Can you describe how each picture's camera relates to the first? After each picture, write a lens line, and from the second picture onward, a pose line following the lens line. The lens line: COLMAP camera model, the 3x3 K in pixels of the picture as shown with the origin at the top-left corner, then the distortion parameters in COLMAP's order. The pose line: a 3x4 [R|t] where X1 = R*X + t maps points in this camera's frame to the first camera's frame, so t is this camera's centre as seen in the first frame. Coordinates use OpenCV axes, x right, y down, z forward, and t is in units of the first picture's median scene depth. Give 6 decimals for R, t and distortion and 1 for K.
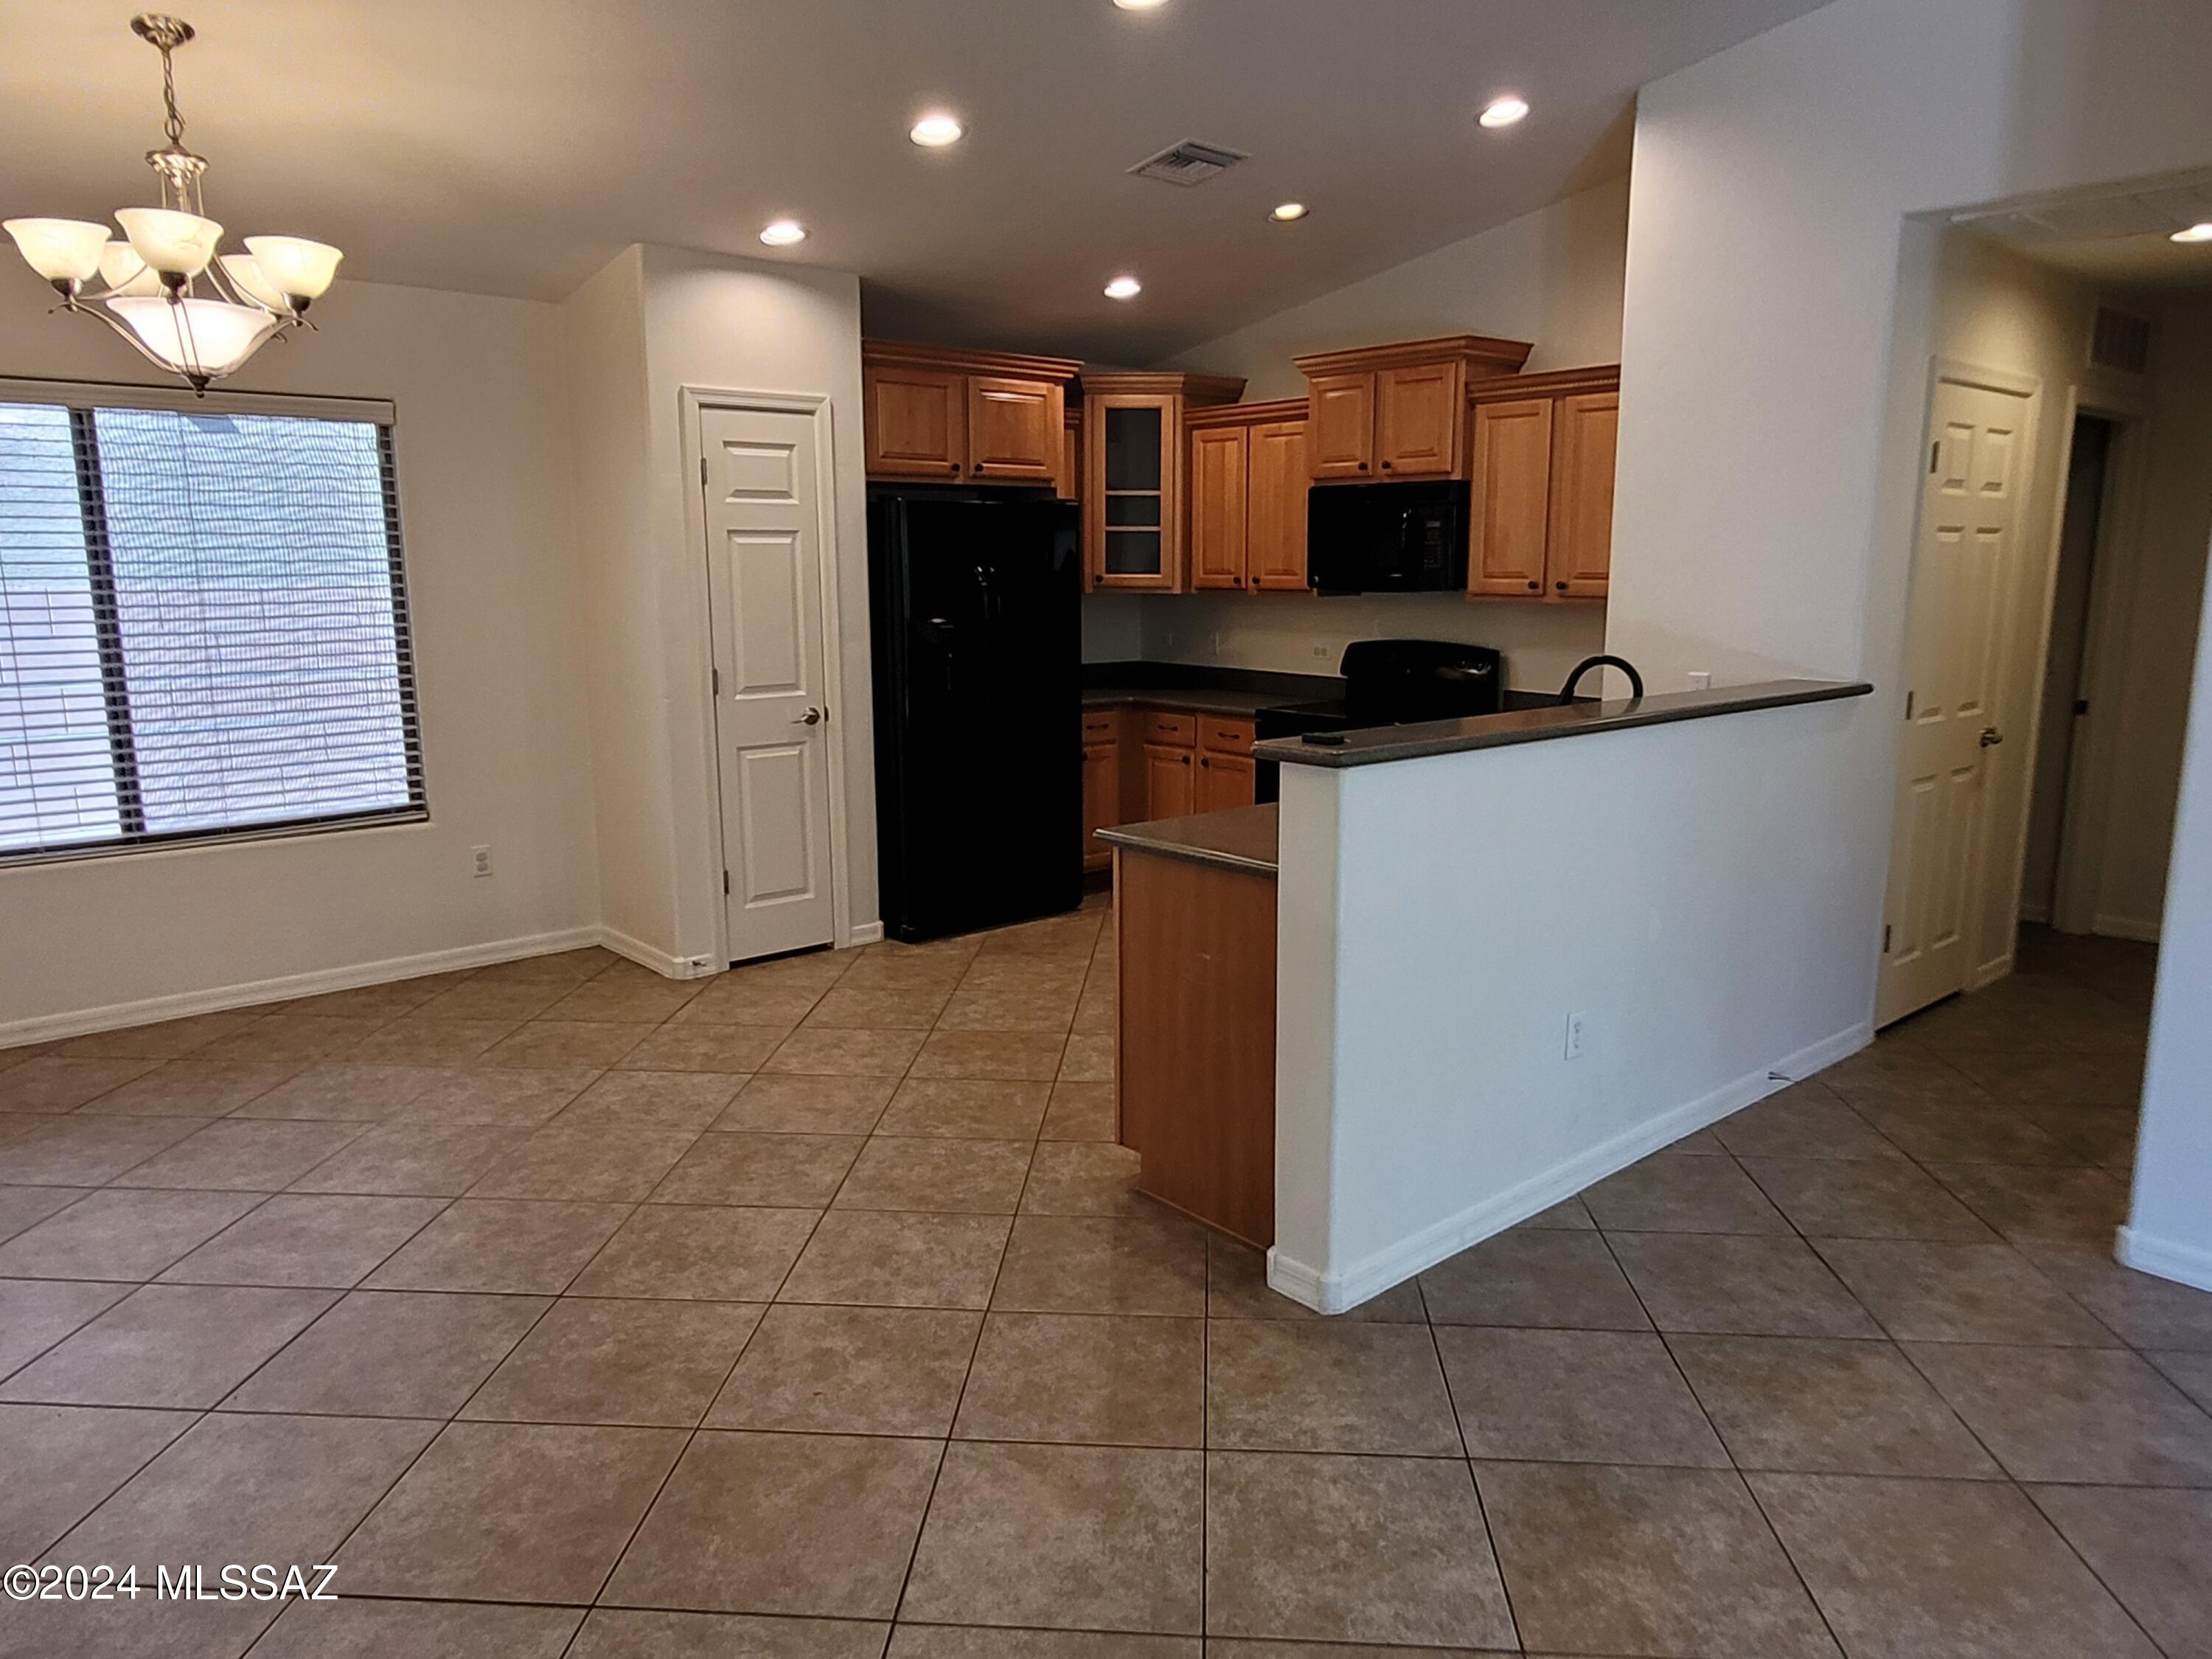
lens RADIAL K [[1474.9, 0, 1109.3], [0, 1474.9, 826.3], [0, 0, 1]] dist [0.010863, 0.005685]
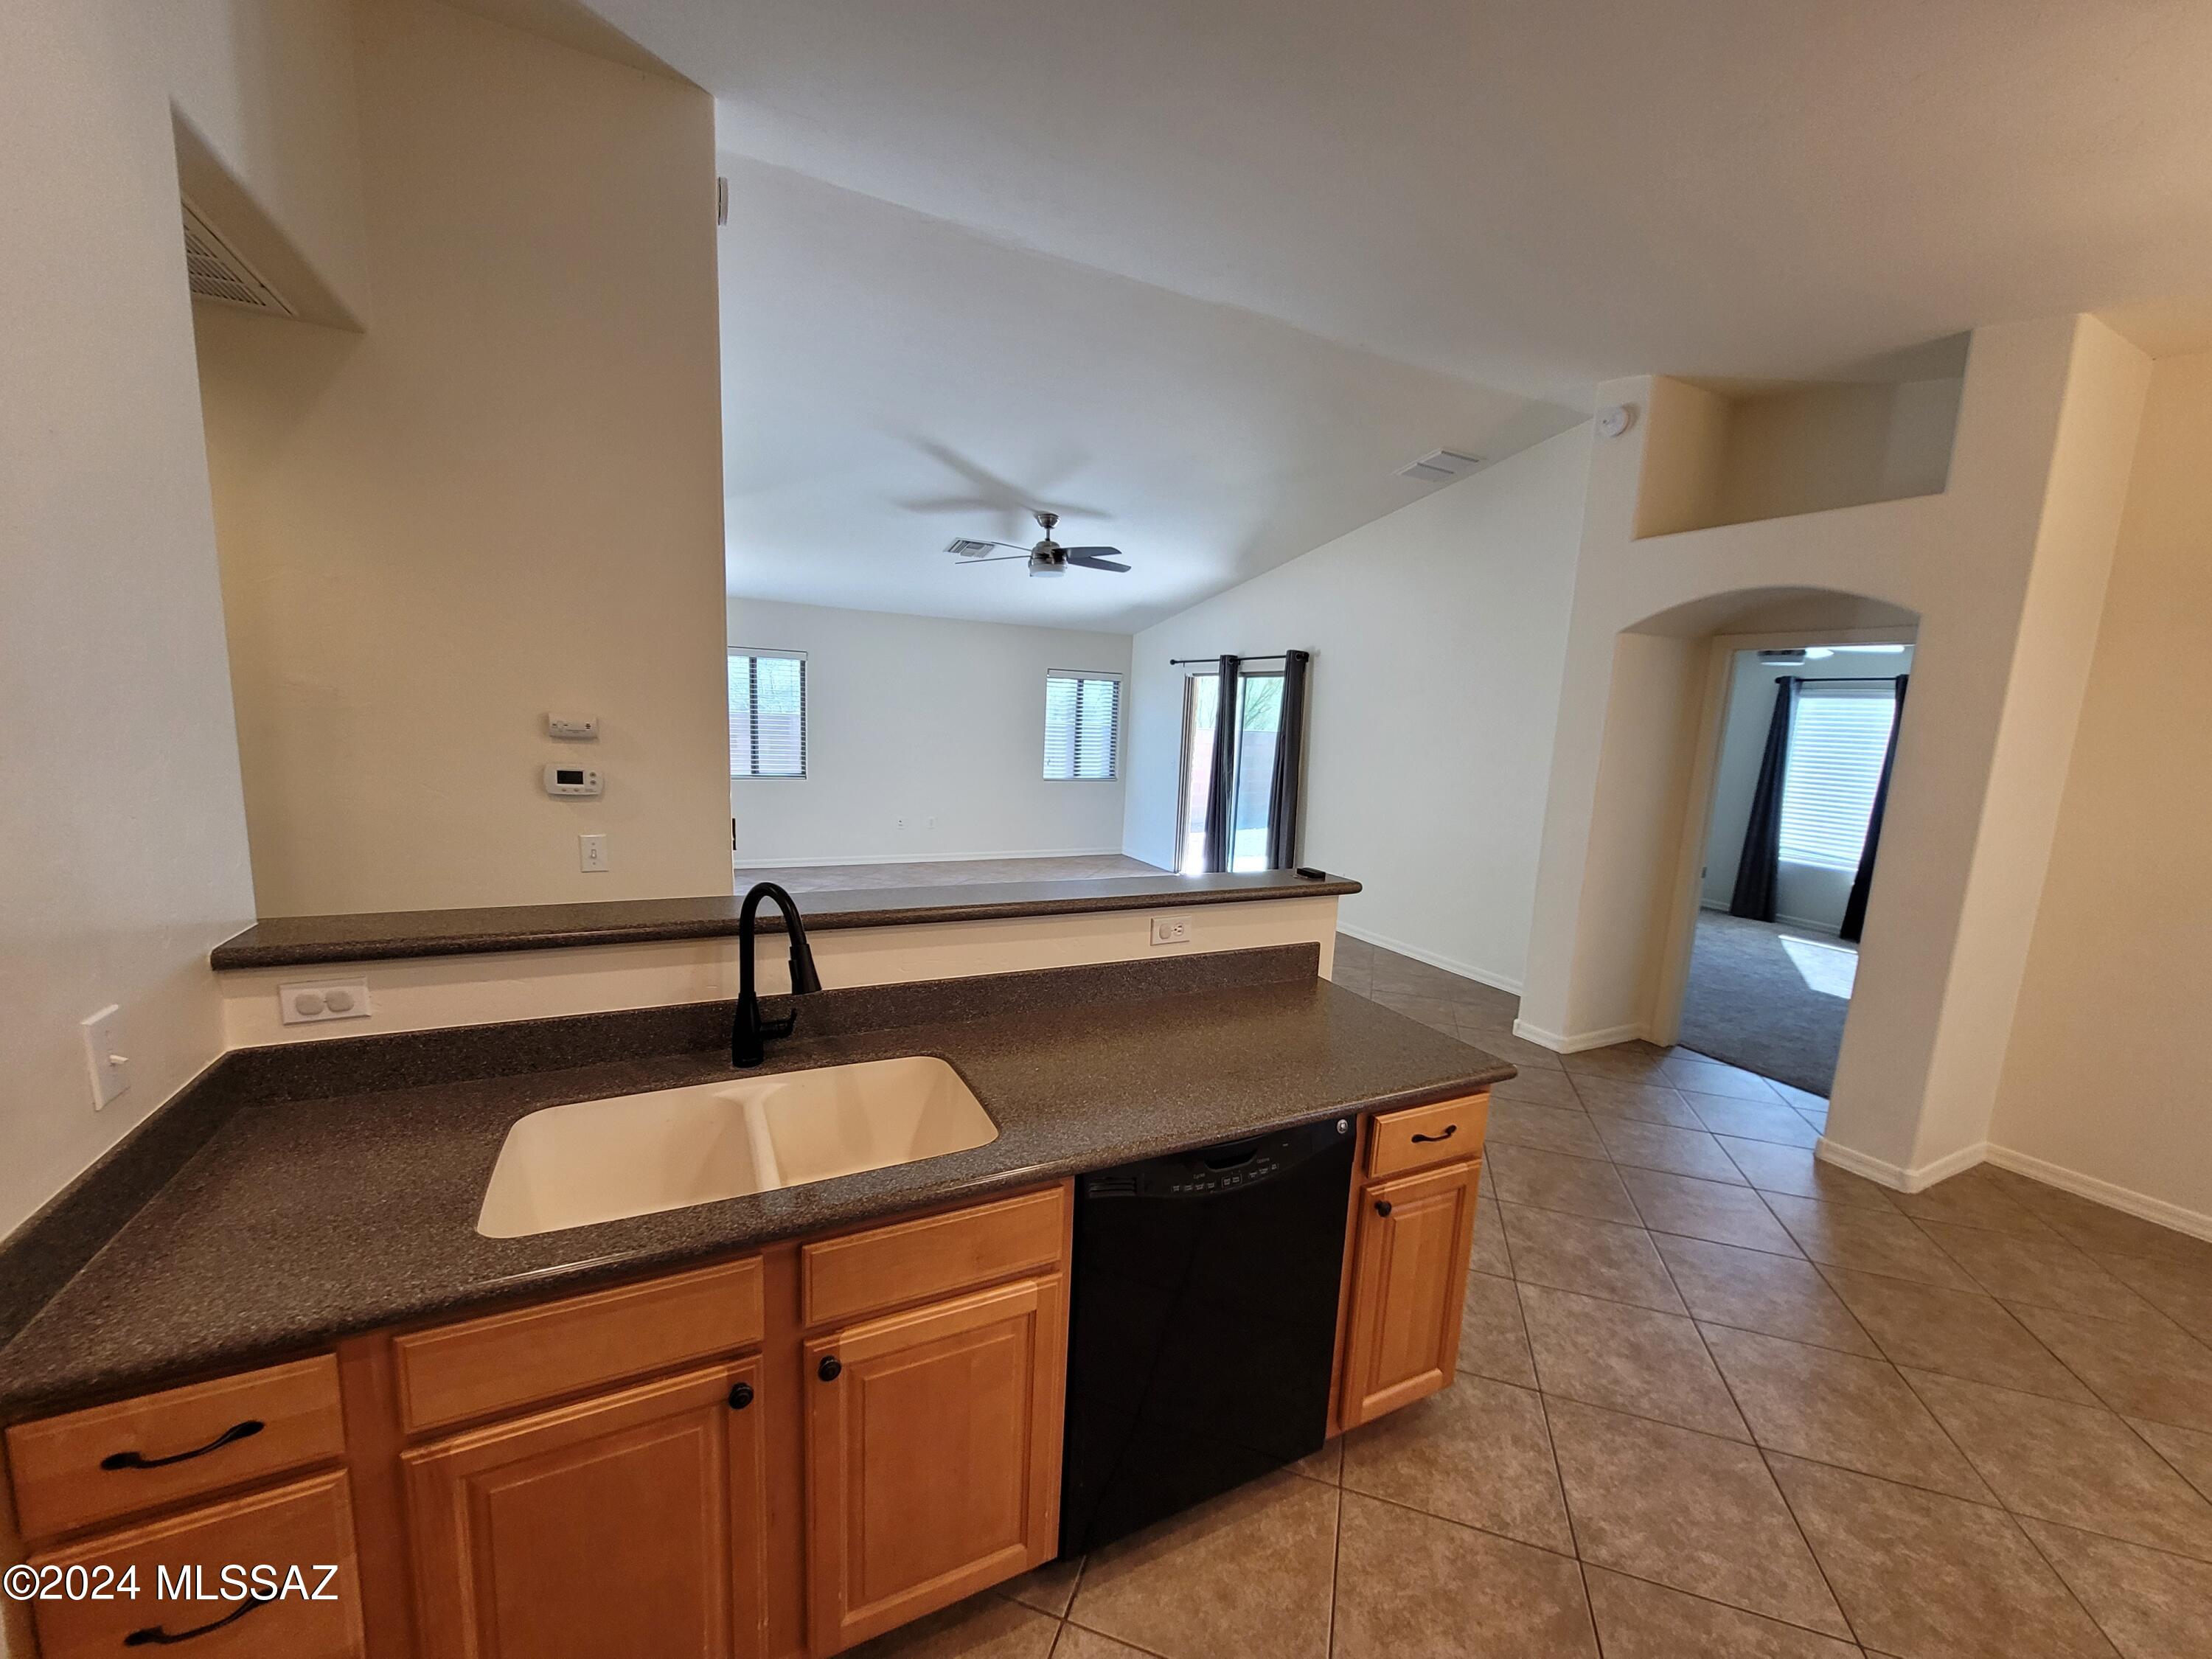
lens RADIAL K [[857.1, 0, 1112.4], [0, 857.1, 846.9], [0, 0, 1]] dist [0.002236, -0.000123]
pose [[-0.969636, -0.079768, 0.231179, 0.073861], [-0.001464, 0.947185, 0.320683, -0.180692], [-0.244549, 0.310607, -0.918542, 0.933652]]
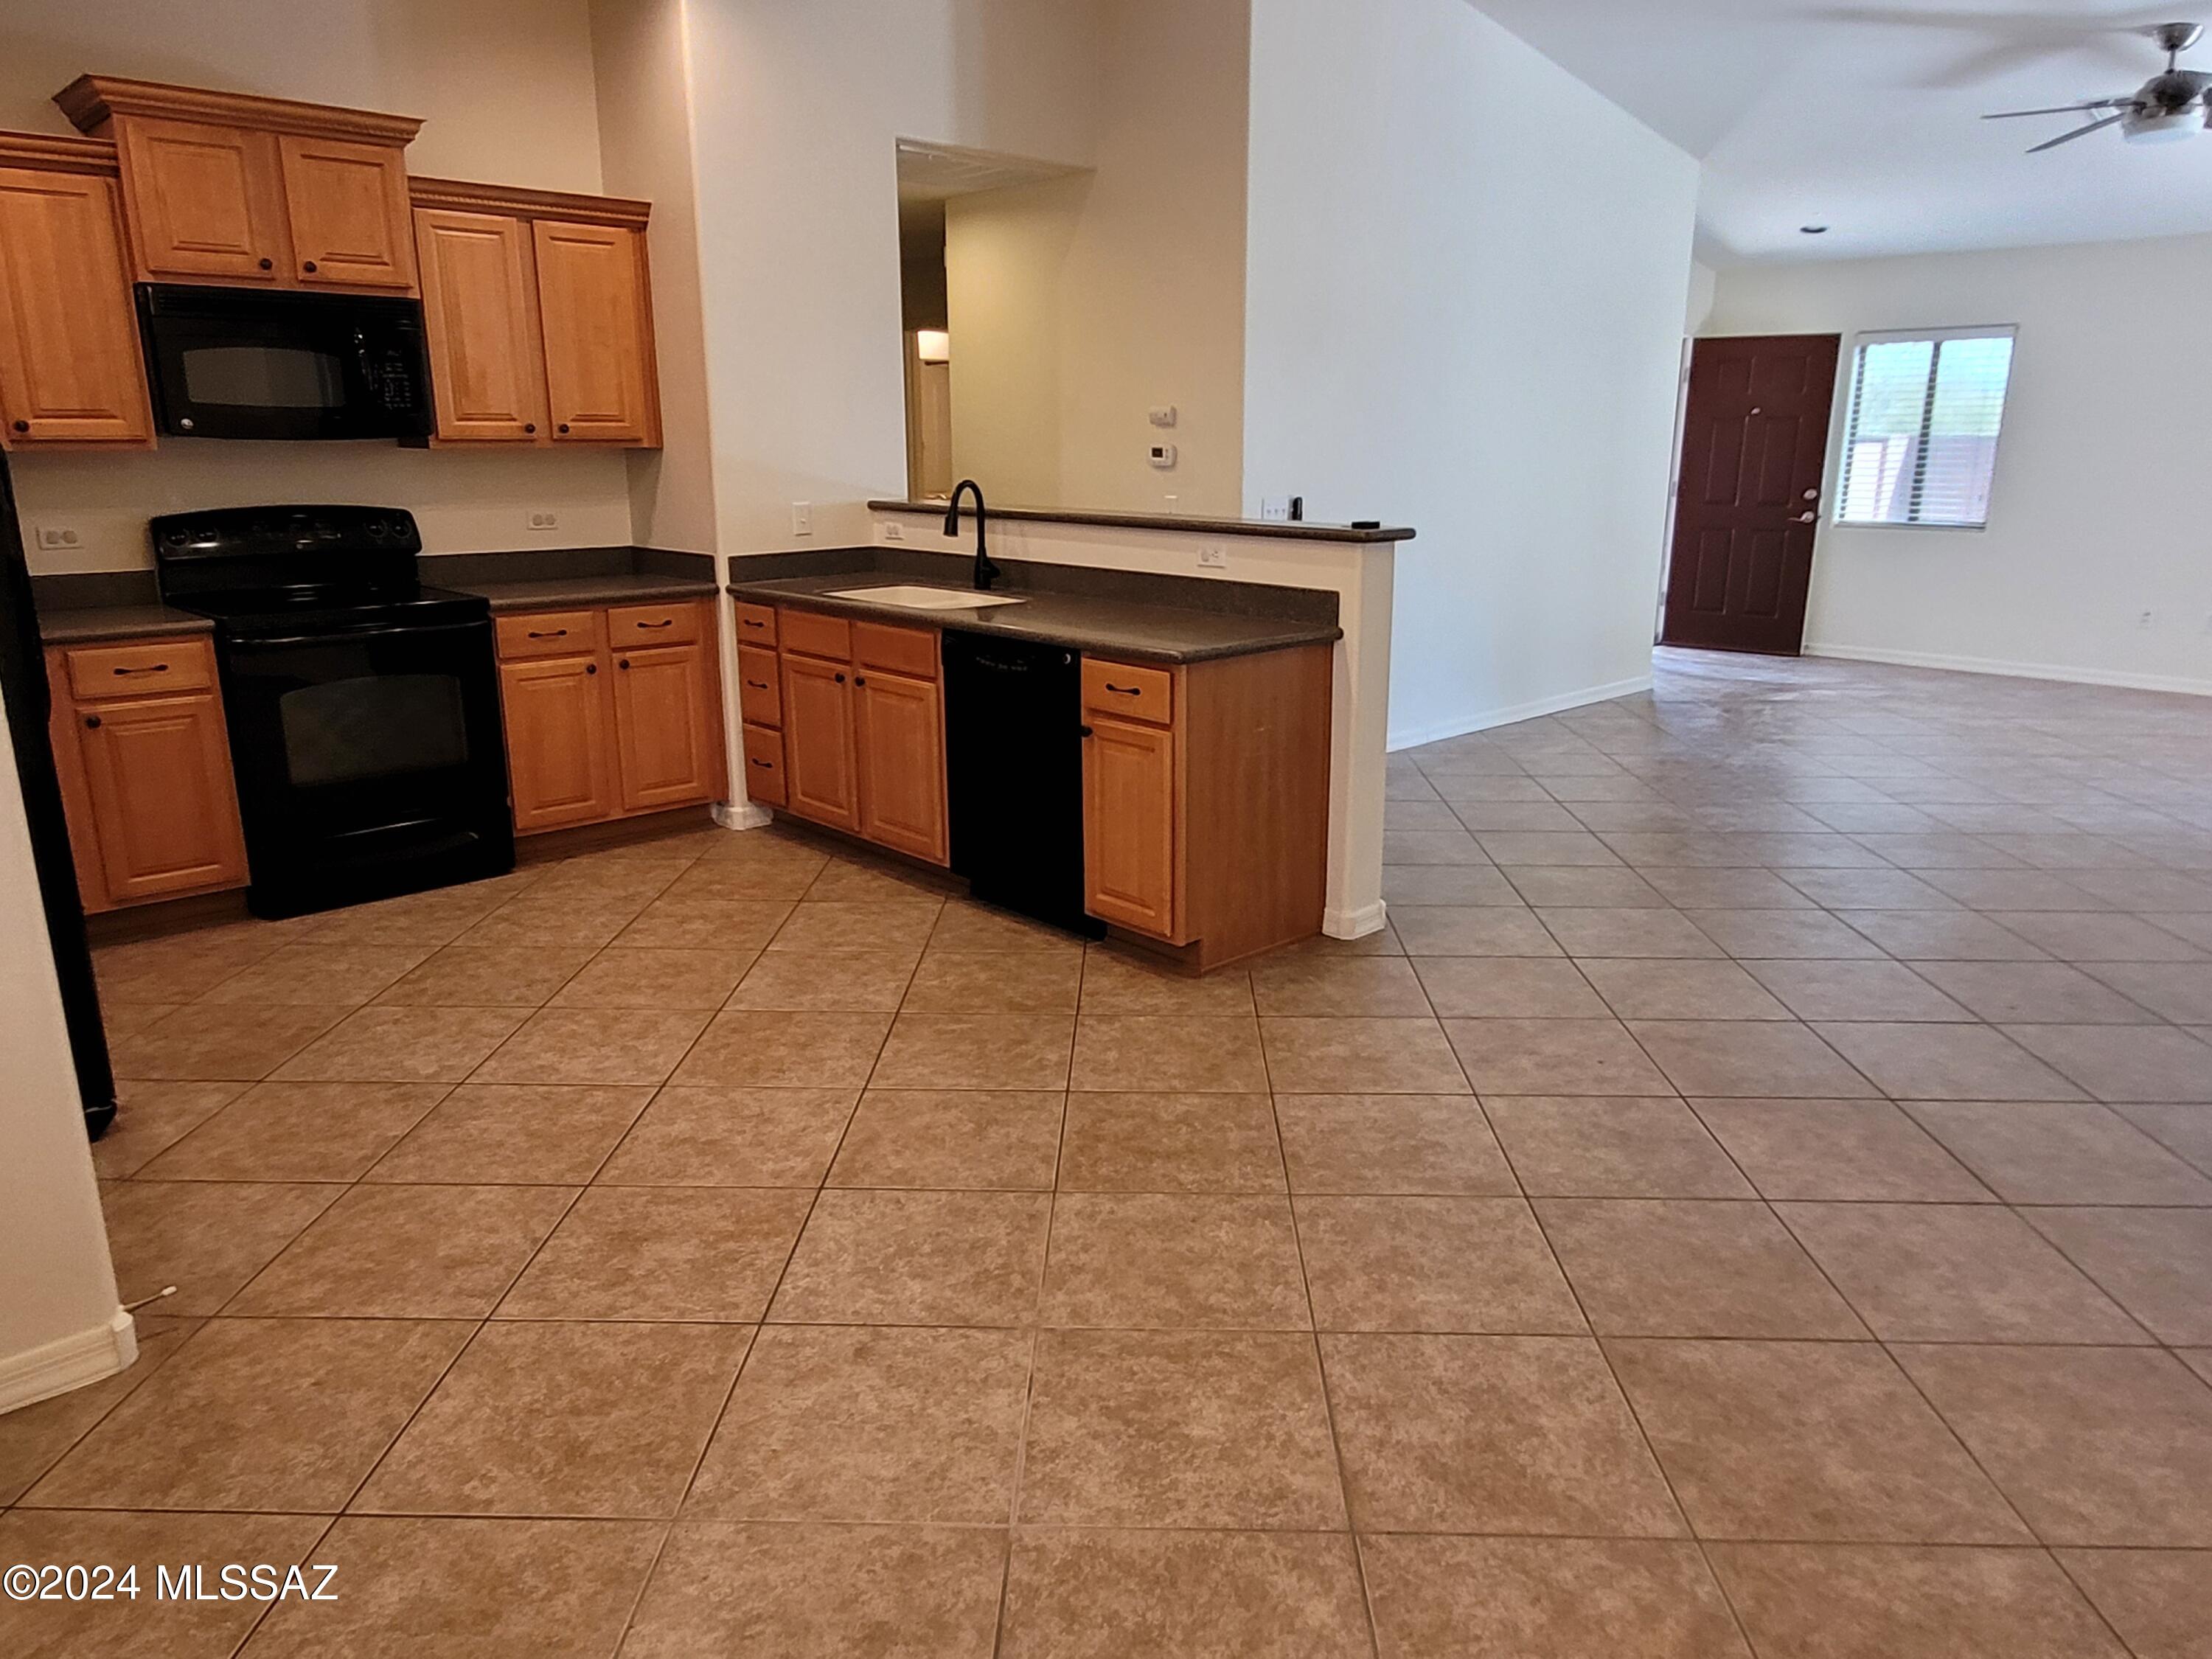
lens RADIAL K [[1476.9, 0, 1119.9], [0, 1476.9, 825.4], [0, 0, 1]] dist [0.000756, -0.004292]
pose [[-0.047211, -0.254215, 0.965995, -0.648396], [0.178203, 0.949416, 0.258561, -0.098019], [-0.982861, 0.184350, 0.000479, 0.662916]]
